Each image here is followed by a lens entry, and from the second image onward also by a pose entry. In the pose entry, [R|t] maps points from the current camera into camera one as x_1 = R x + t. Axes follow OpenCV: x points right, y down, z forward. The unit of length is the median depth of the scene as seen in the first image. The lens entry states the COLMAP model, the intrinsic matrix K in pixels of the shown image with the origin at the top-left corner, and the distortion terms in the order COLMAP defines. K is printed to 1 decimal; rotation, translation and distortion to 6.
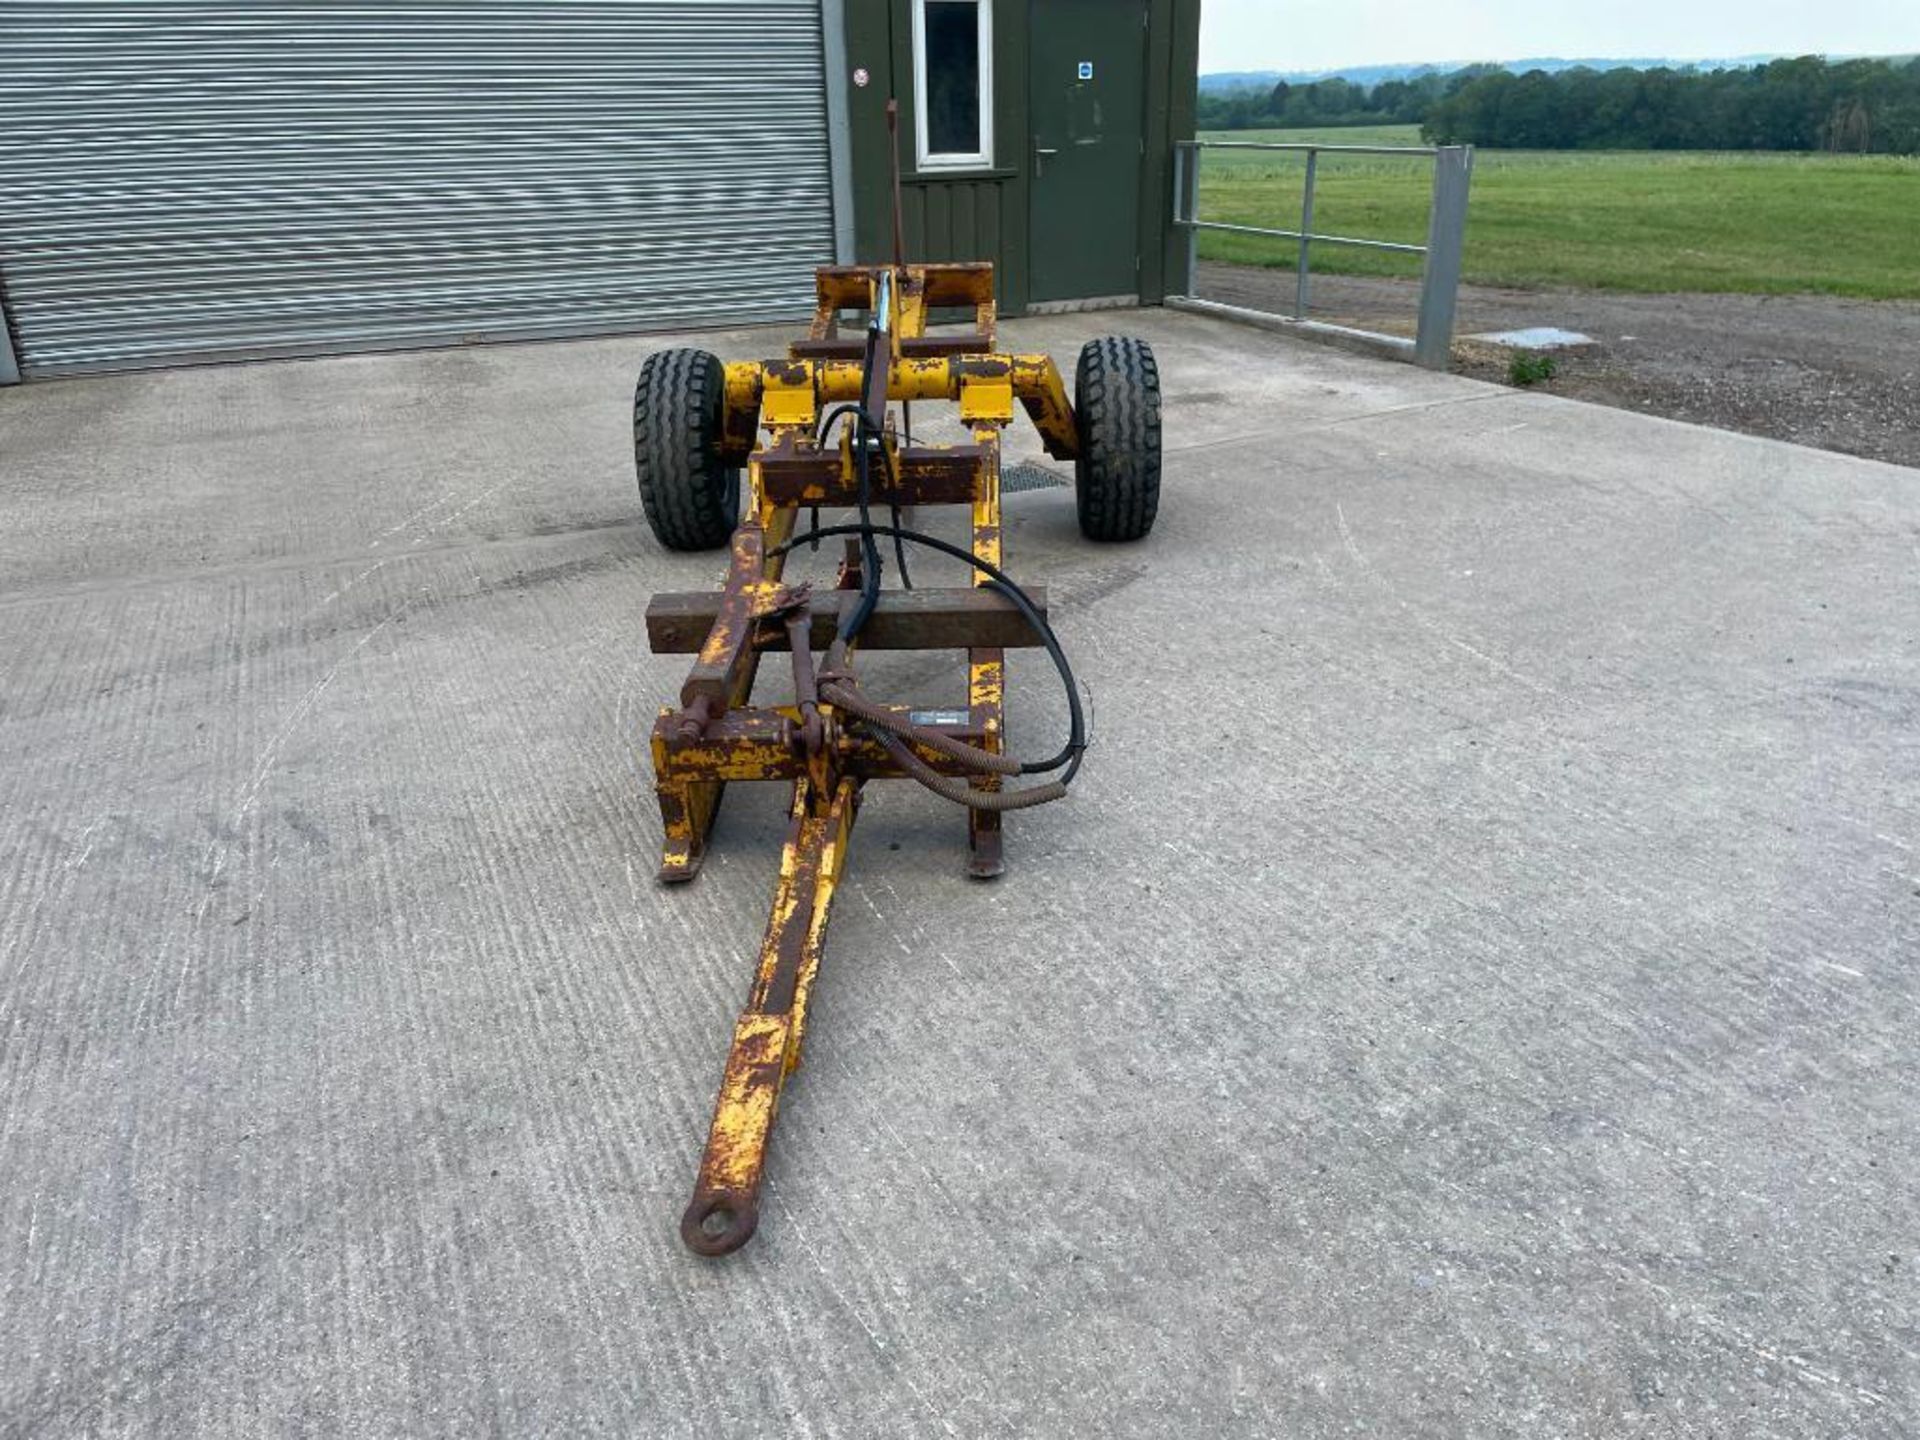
lens RADIAL K [[1445.9, 0, 970.1], [0, 1445.9, 722.6], [0, 0, 1]] dist [0.096129, -0.121599]
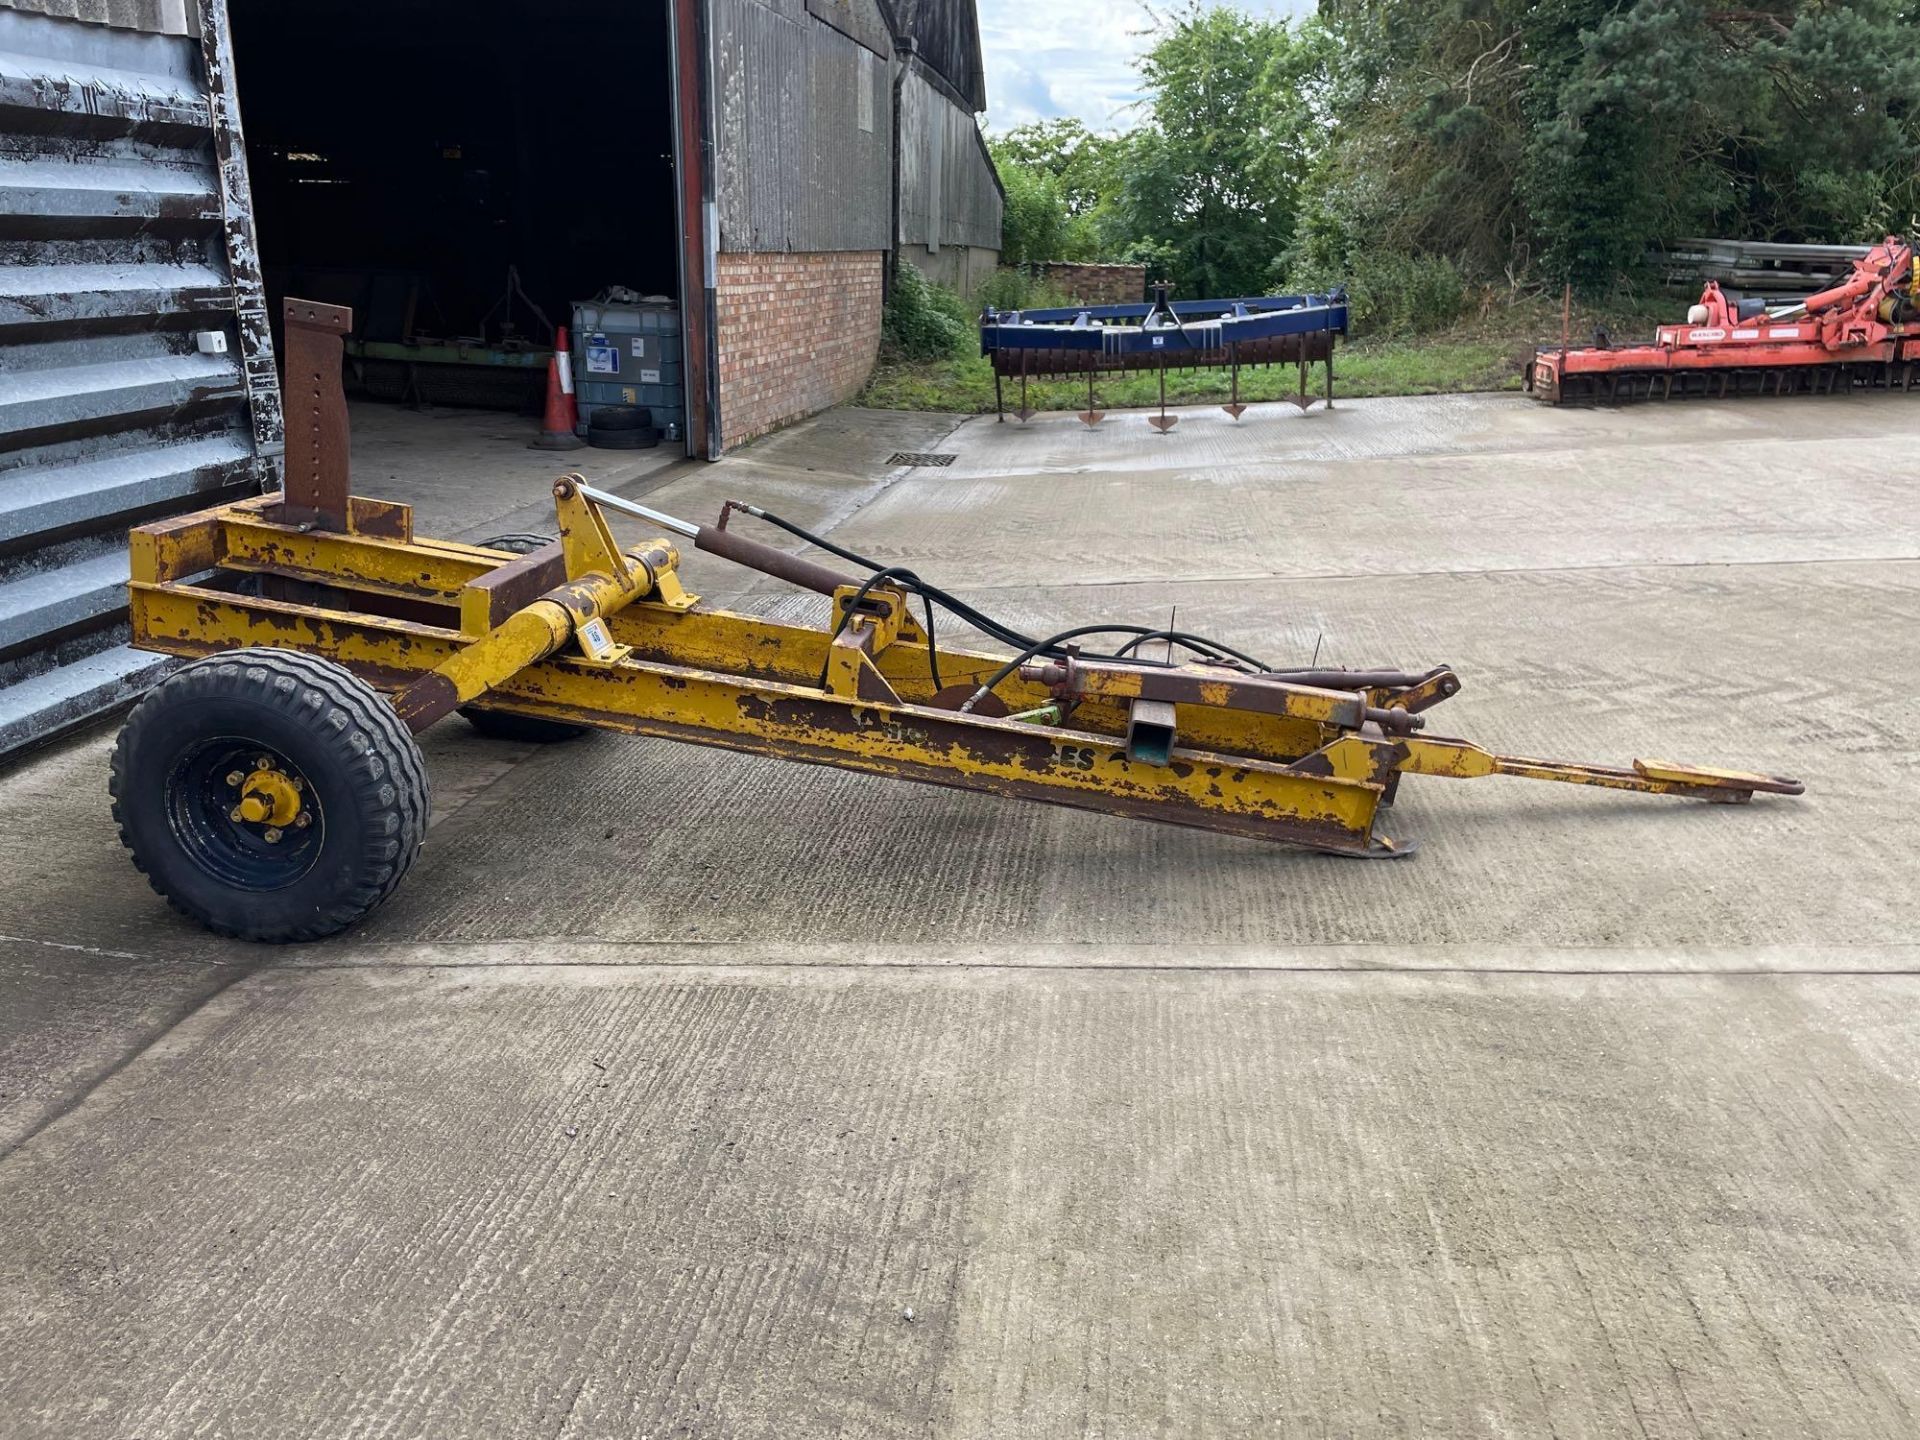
lens RADIAL K [[1445.9, 0, 953.5], [0, 1445.9, 722.0], [0, 0, 1]] dist [0.096129, -0.121599]
pose [[0.112833, -0.269858, 0.956266, -1.234090], [0.410406, 0.889137, 0.202489, -0.353653], [-0.904895, 0.369610, 0.211075, 0.893171]]
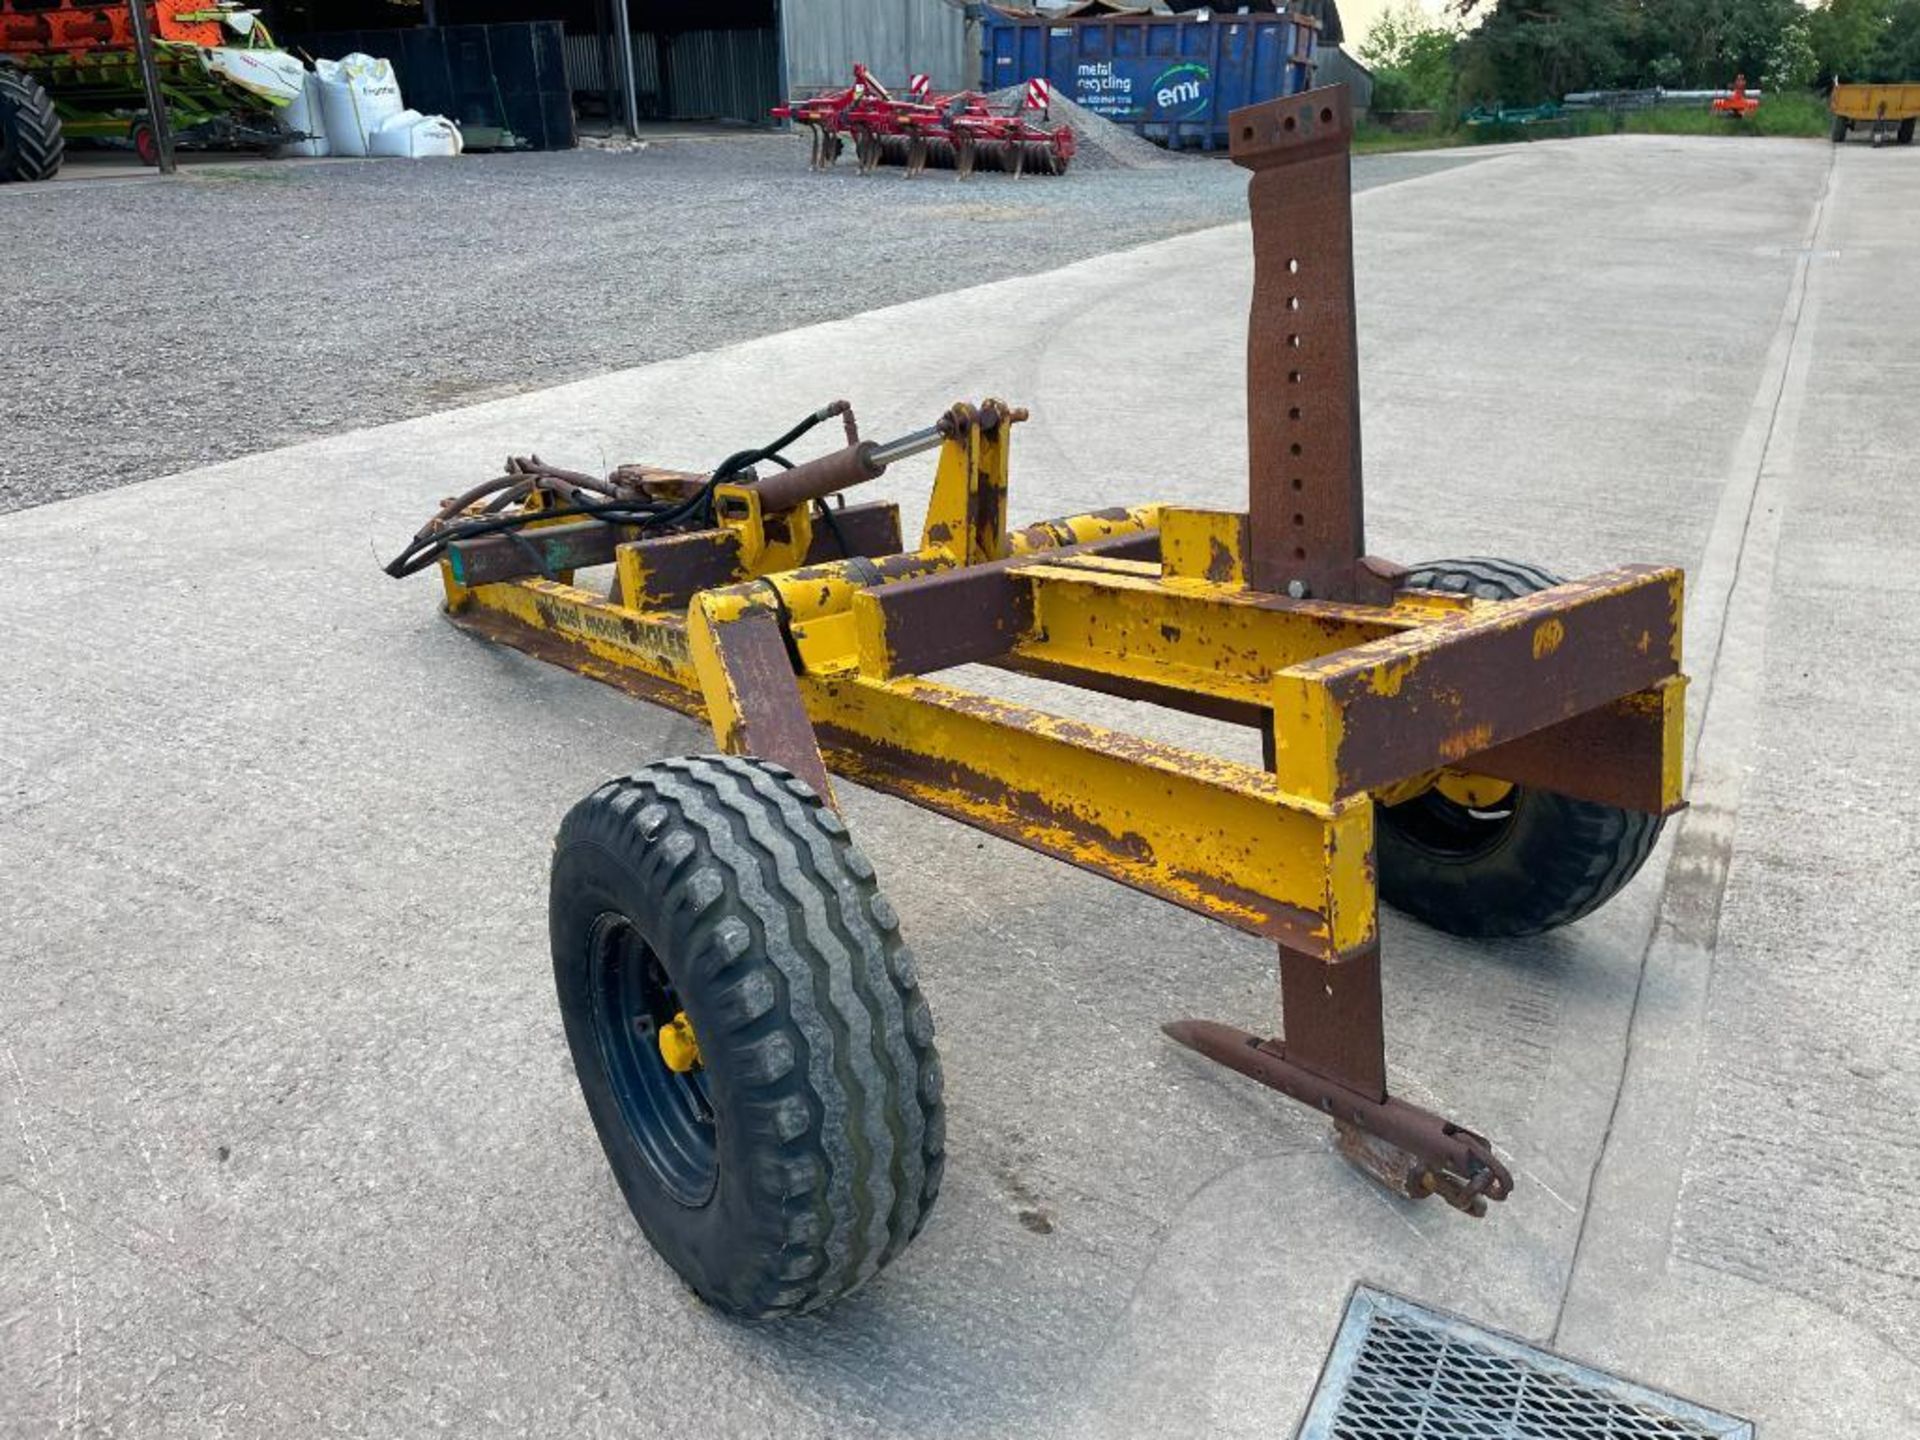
lens RADIAL K [[1445.9, 0, 973.6], [0, 1445.9, 729.1], [0, 0, 1]] dist [0.096129, -0.121599]
pose [[-0.802567, 0.262356, -0.535776, 0.356193], [-0.211953, 0.714109, 0.667176, -0.788063], [0.557640, 0.649013, -0.517513, 1.835125]]
